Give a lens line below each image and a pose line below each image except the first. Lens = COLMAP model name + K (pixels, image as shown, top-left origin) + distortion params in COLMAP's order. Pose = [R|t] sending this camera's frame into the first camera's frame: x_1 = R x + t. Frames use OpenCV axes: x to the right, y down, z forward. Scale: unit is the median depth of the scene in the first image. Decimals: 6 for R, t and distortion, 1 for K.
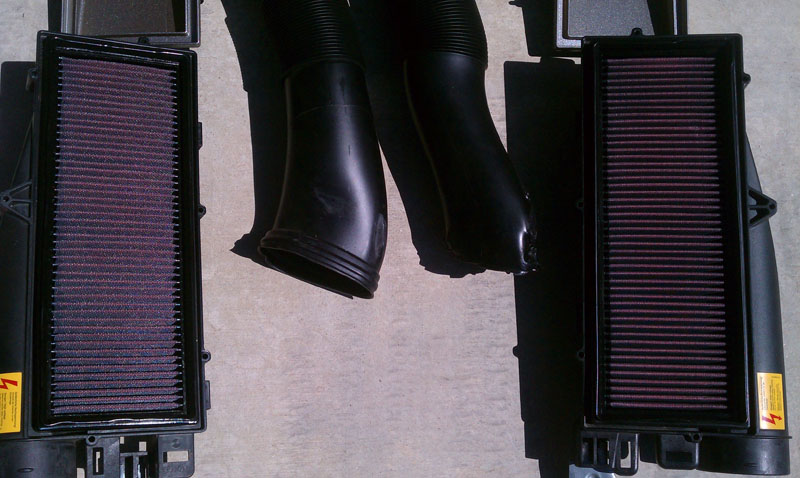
lens RADIAL K [[695.1, 0, 379.6], [0, 695.1, 157.9], [0, 0, 1]] dist [-0.017491, 0.003286]
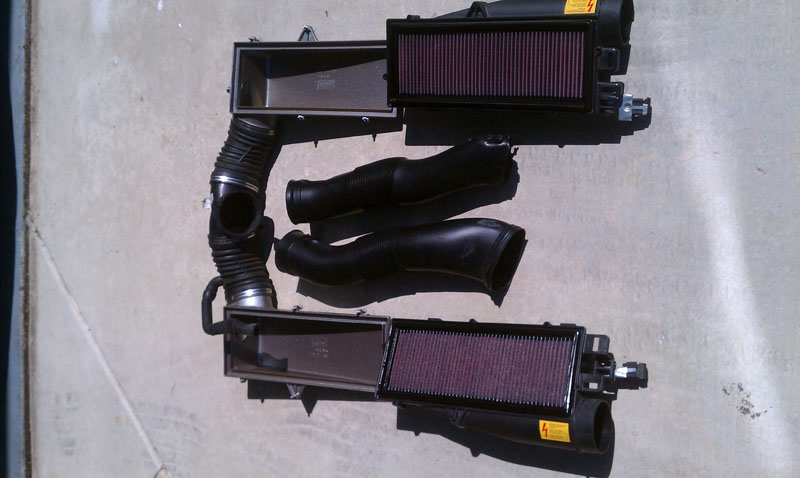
lens RADIAL K [[719.1, 0, 400.0], [0, 719.1, 217.0], [0, 0, 1]] dist [0.065461, 0.000731]
pose [[0.028708, -0.998241, -0.051873, 0.104388], [0.956896, 0.042449, -0.287311, 0.420187], [0.289007, -0.041389, 0.956432, -0.825573]]
